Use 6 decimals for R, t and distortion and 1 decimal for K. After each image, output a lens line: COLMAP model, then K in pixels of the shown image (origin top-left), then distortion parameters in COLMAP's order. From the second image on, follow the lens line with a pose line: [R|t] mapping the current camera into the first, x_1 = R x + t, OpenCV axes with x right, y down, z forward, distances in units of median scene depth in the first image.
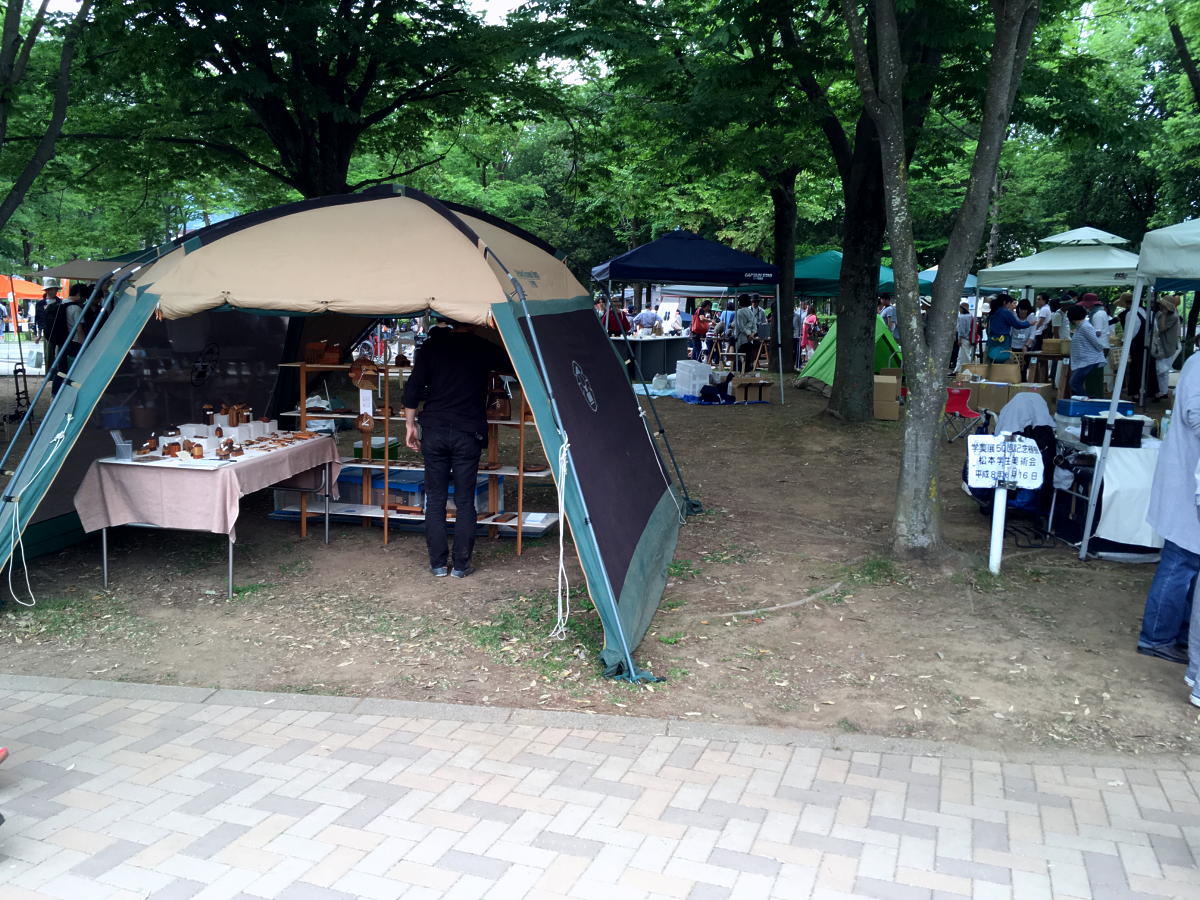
lens RADIAL K [[1013.6, 0, 600.0], [0, 1013.6, 450.0], [0, 0, 1]] dist [0.074140, -0.112298]
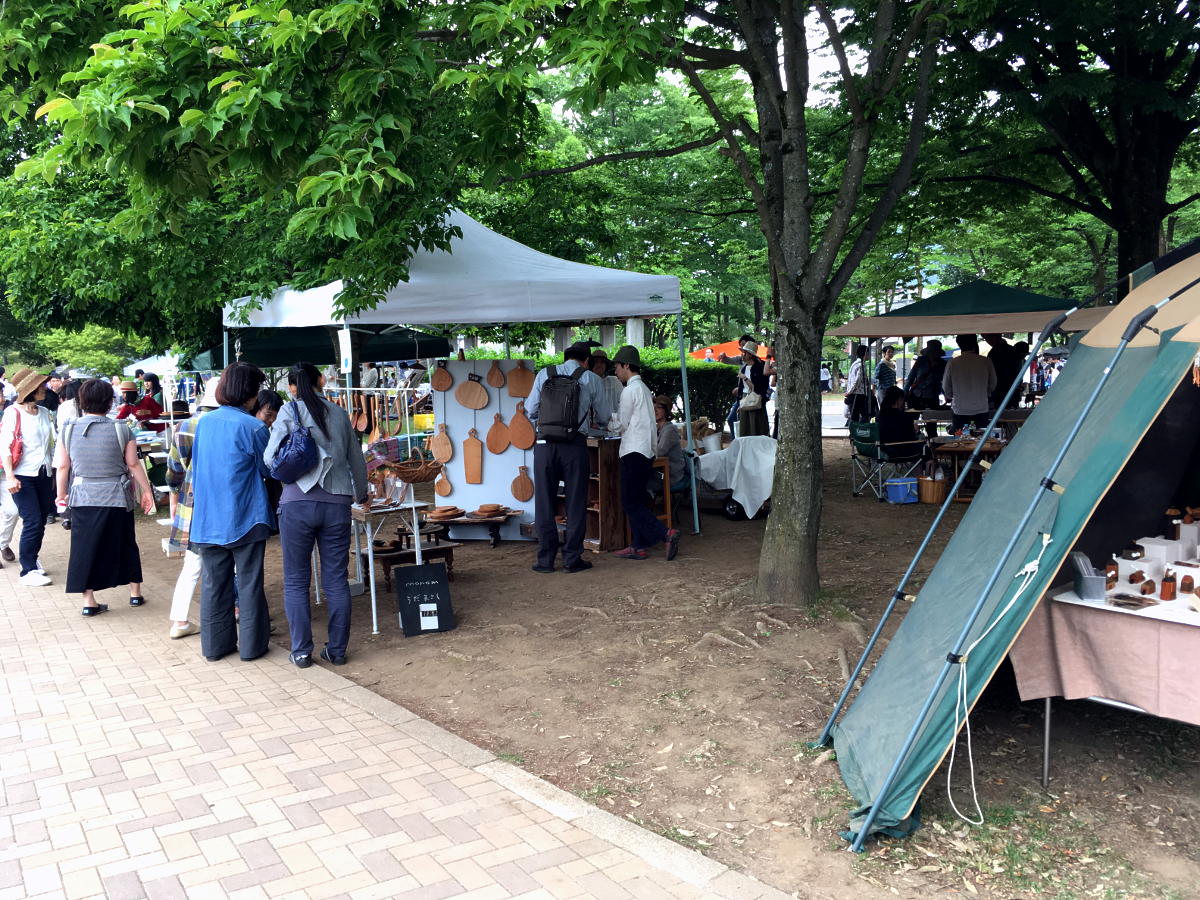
lens RADIAL K [[1013.6, 0, 600.0], [0, 1013.6, 450.0], [0, 0, 1]] dist [0.074140, -0.112298]
pose [[0.800487, 0.017600, -0.599092, -0.327025], [-0.048879, 0.998156, -0.035988, -0.046324], [0.597354, 0.058091, 0.799871, 0.291311]]
